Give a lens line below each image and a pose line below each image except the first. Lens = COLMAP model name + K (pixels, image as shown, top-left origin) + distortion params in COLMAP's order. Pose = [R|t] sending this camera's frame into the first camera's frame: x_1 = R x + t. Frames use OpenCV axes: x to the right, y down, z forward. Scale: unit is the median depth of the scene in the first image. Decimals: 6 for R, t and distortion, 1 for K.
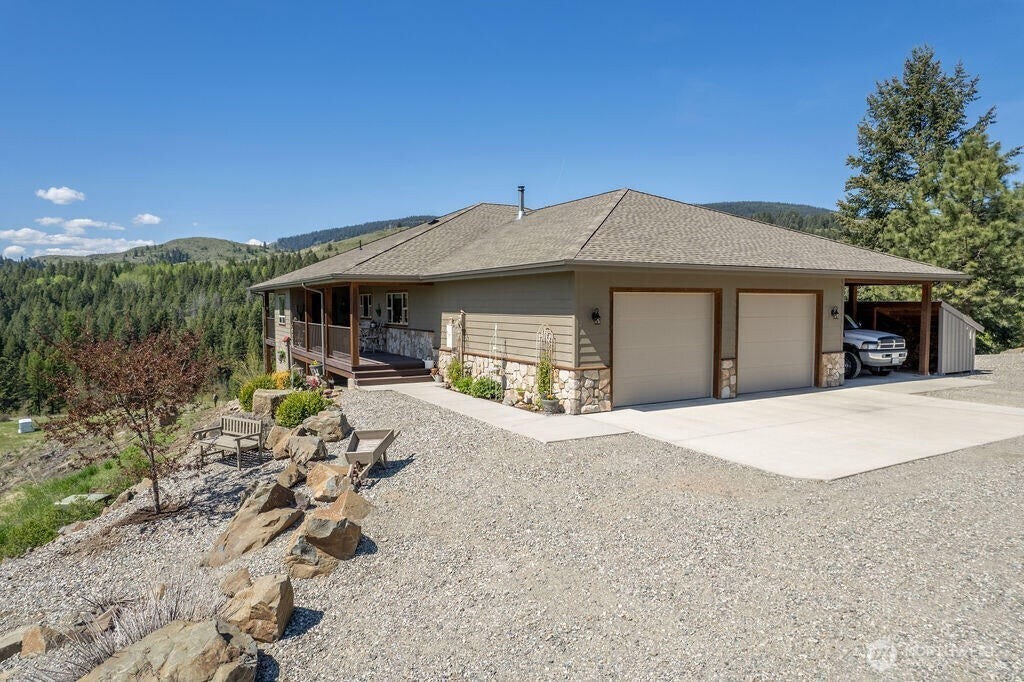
lens RADIAL K [[655.0, 0, 512.0], [0, 655.0, 341.0], [0, 0, 1]] dist [-0.088598, 0.076858]
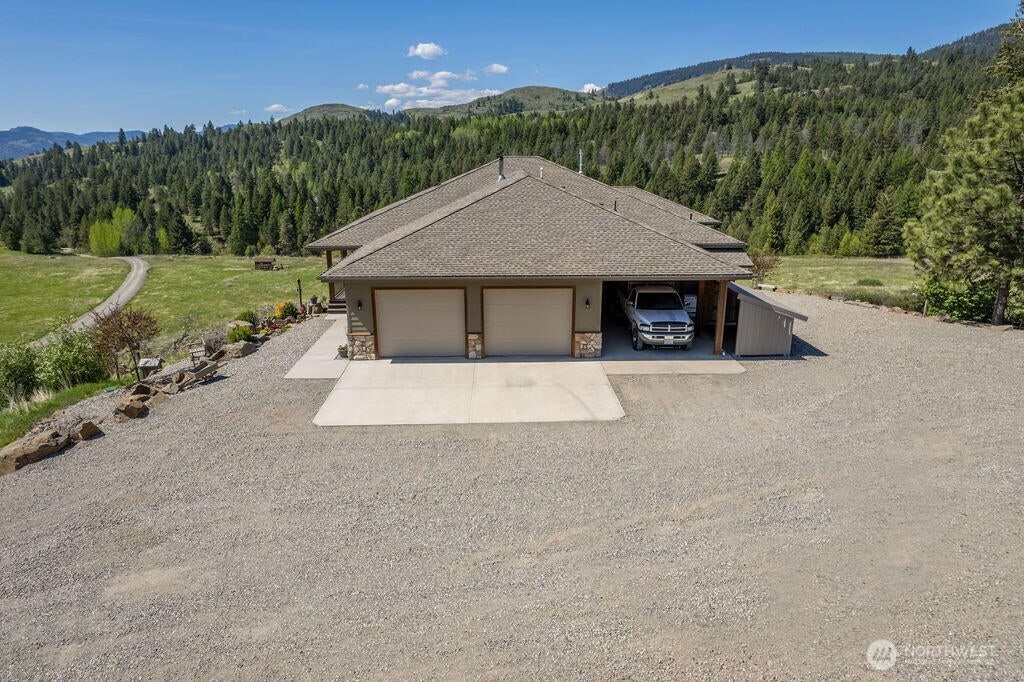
lens RADIAL K [[655.0, 0, 512.0], [0, 655.0, 341.0], [0, 0, 1]] dist [-0.088598, 0.076858]
pose [[0.884357, 0.131124, -0.448018, 0.837987], [-0.026549, 0.972313, 0.232168, -0.235121], [0.466056, -0.193425, 0.863353, -0.191460]]
